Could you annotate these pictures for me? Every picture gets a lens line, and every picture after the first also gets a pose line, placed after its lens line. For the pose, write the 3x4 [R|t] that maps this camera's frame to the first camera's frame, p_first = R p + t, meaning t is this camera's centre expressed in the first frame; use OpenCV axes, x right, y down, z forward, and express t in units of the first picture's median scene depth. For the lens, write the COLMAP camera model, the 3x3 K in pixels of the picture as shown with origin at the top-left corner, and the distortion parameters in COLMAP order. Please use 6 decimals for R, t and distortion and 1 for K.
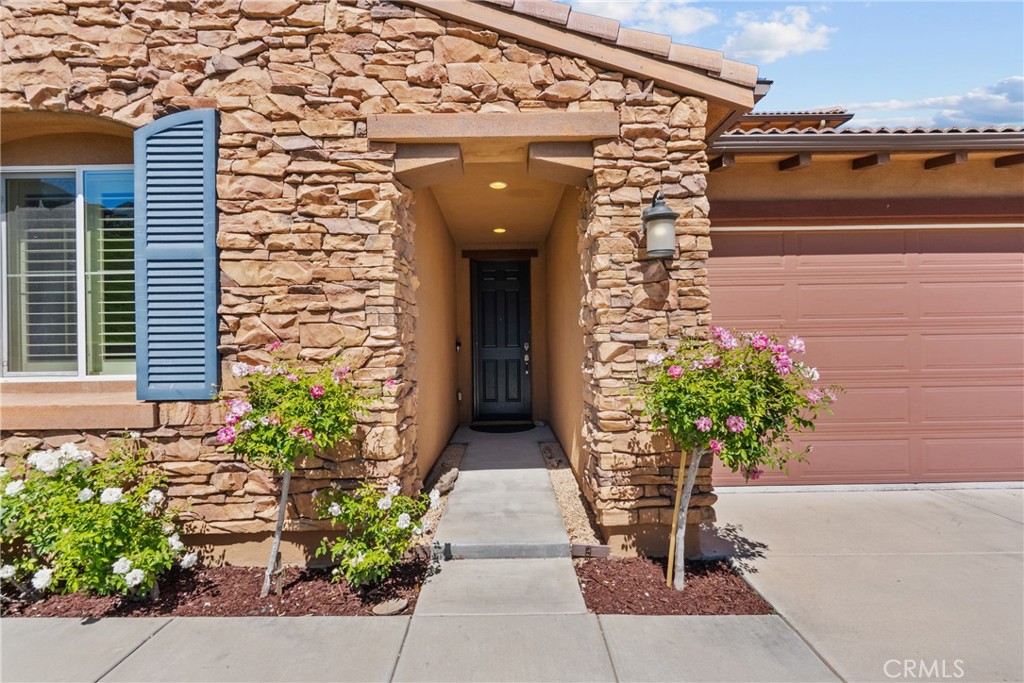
lens RADIAL K [[465.8, 0, 508.2], [0, 465.8, 342.1], [0, 0, 1]] dist [-0.011243, 0.007755]
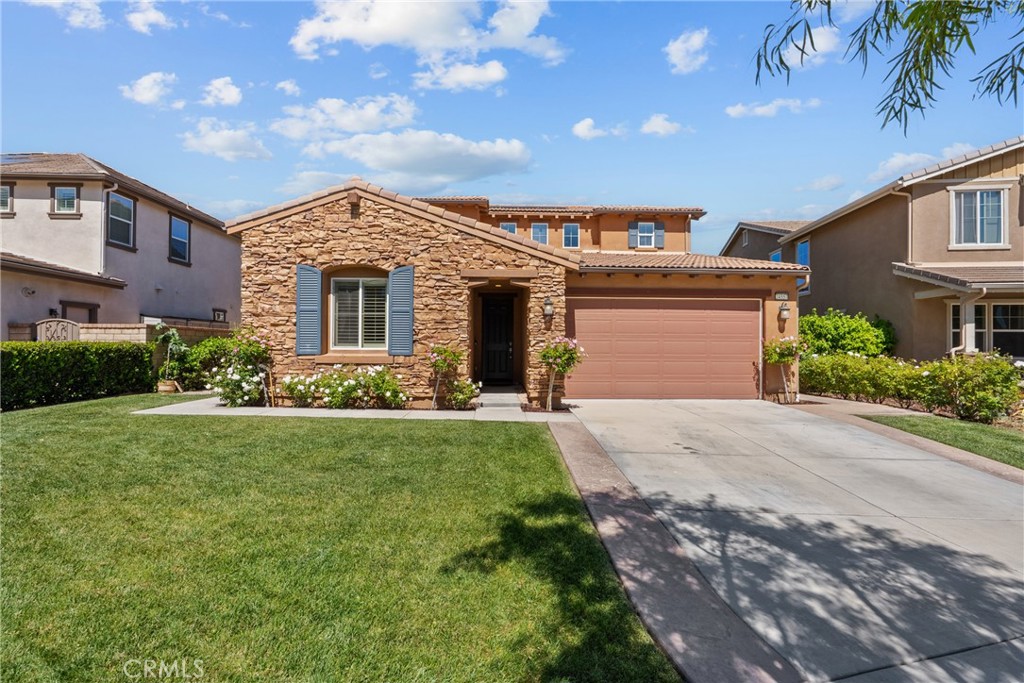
lens RADIAL K [[465.8, 0, 508.2], [0, 465.8, 342.1], [0, 0, 1]] dist [-0.011243, 0.007755]
pose [[0.999568, 0.021968, 0.019527, -0.021549], [-0.021877, 0.999749, -0.004848, 0.031303], [-0.019629, 0.004419, 0.999798, -2.250324]]
